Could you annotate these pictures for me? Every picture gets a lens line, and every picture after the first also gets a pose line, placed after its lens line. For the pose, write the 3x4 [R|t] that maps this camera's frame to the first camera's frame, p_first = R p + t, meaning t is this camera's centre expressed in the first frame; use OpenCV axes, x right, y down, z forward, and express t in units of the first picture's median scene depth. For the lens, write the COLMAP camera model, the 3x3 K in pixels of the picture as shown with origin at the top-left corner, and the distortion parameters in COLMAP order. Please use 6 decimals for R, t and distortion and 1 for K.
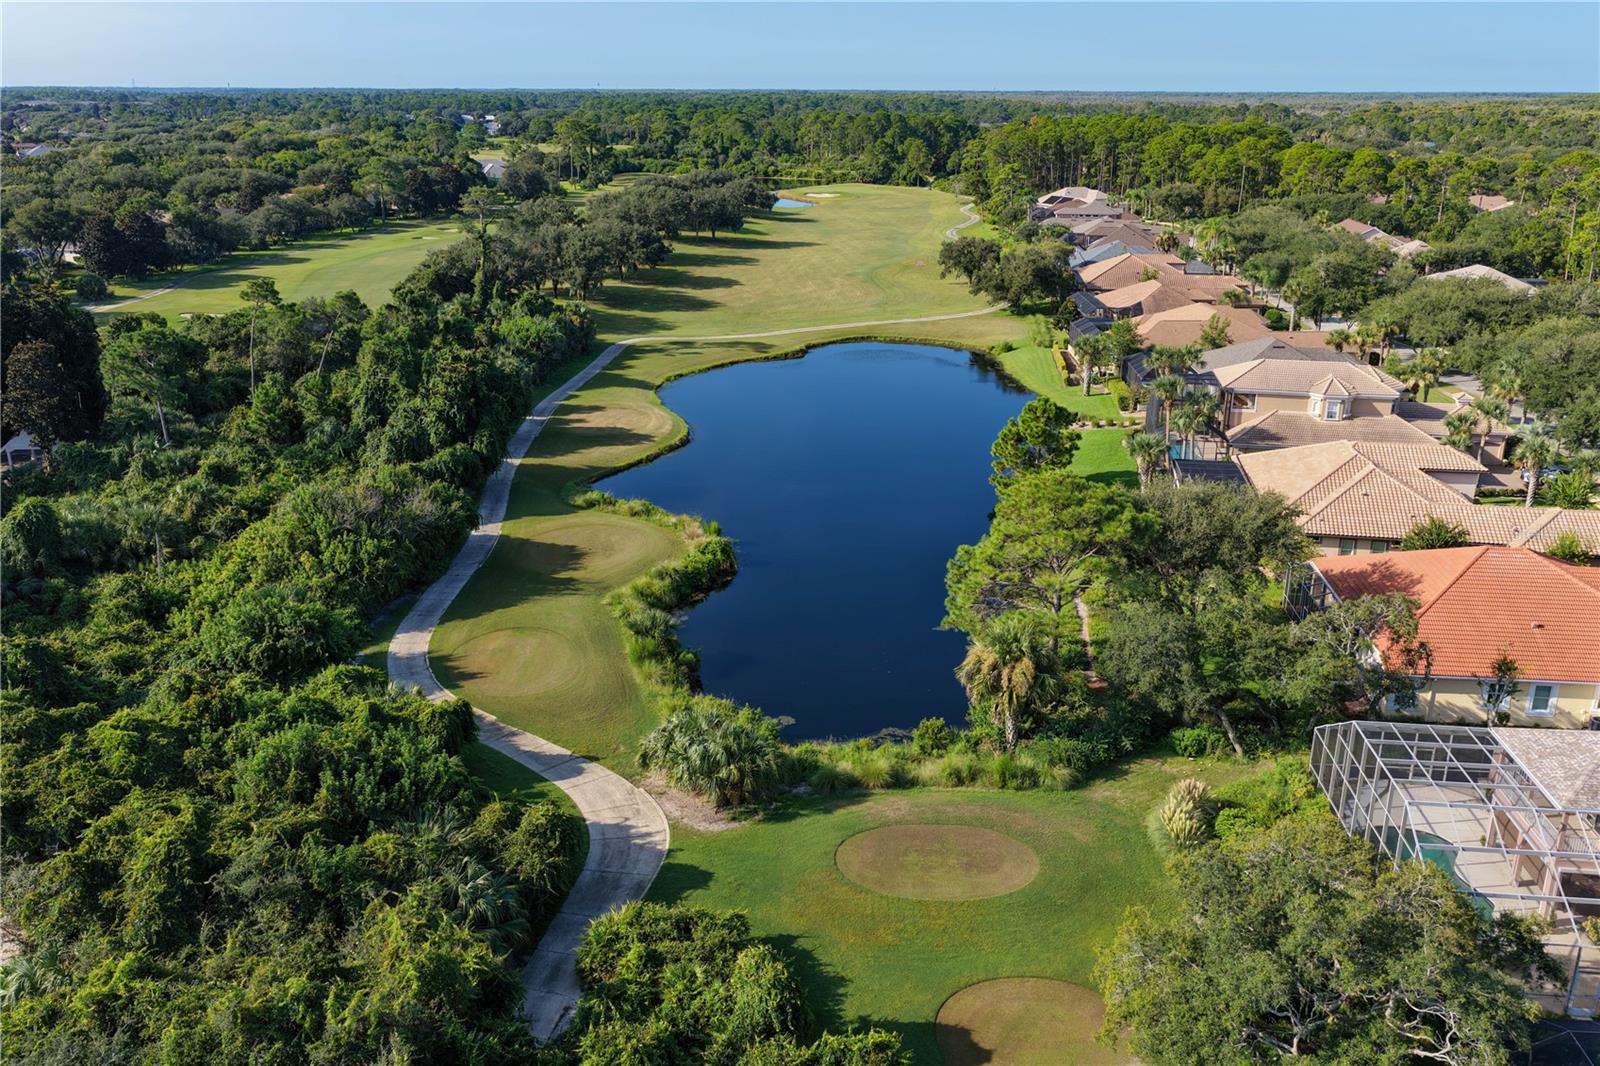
lens RADIAL K [[1328.0, 0, 795.1], [0, 1328.0, 535.5], [0, 0, 1]] dist [0.004417, 0.000187]
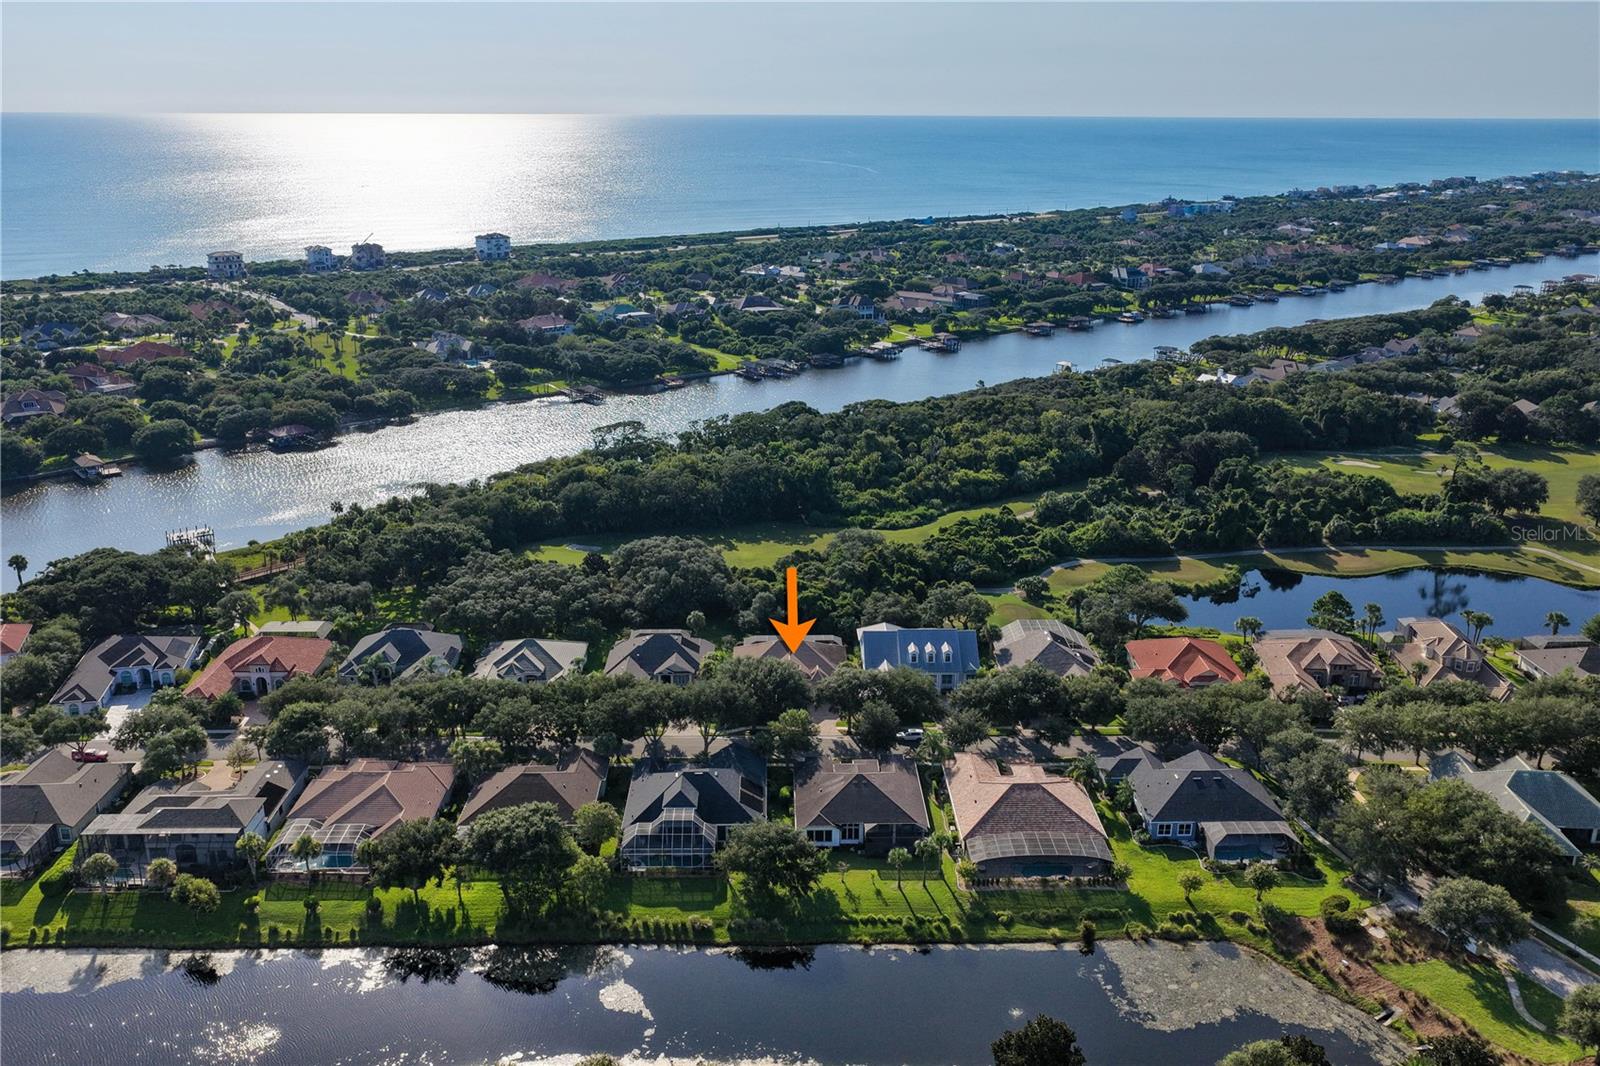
lens RADIAL K [[1328.0, 0, 795.1], [0, 1328.0, 535.5], [0, 0, 1]] dist [0.004417, 0.000187]
pose [[0.109696, 0.303514, -0.946492, 1.318585], [-0.319658, 0.912424, 0.255542, -0.284845], [0.941162, 0.274522, 0.197110, -0.206736]]
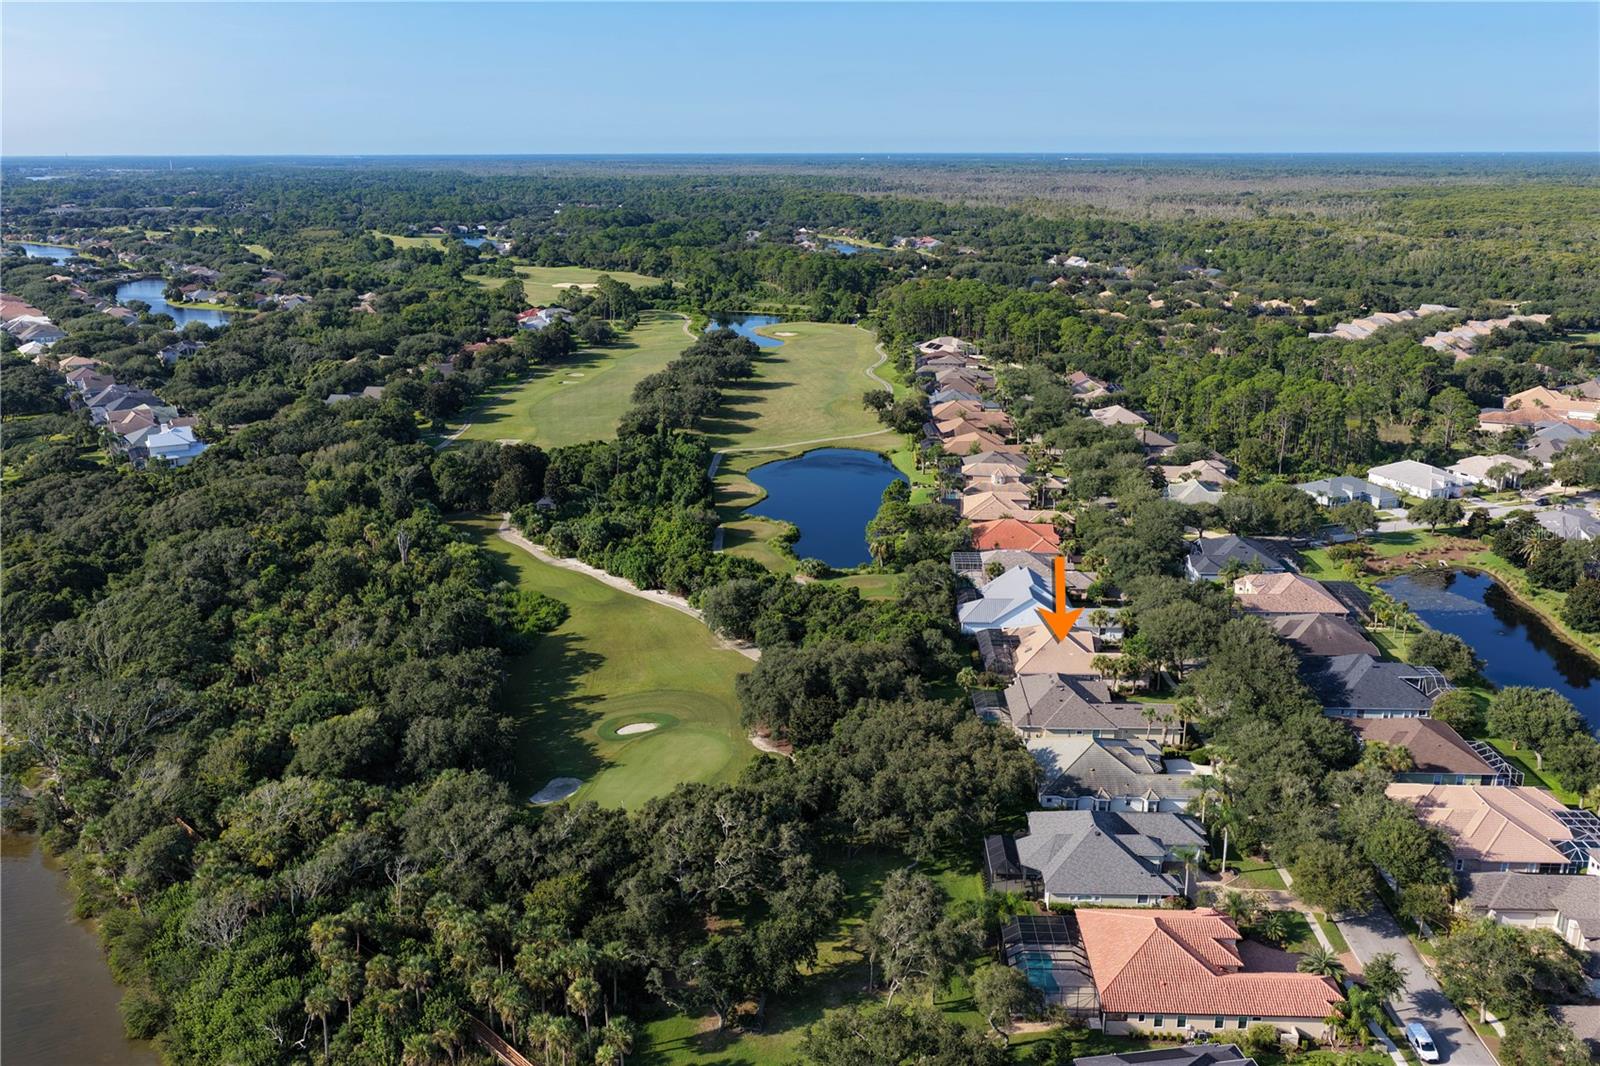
lens RADIAL K [[1328.0, 0, 795.1], [0, 1328.0, 535.5], [0, 0, 1]] dist [0.004417, 0.000187]
pose [[0.998442, -0.022289, 0.051155, -0.115719], [0.024358, 0.998896, -0.040179, 0.079852], [-0.050203, 0.041363, 0.997882, -1.139772]]
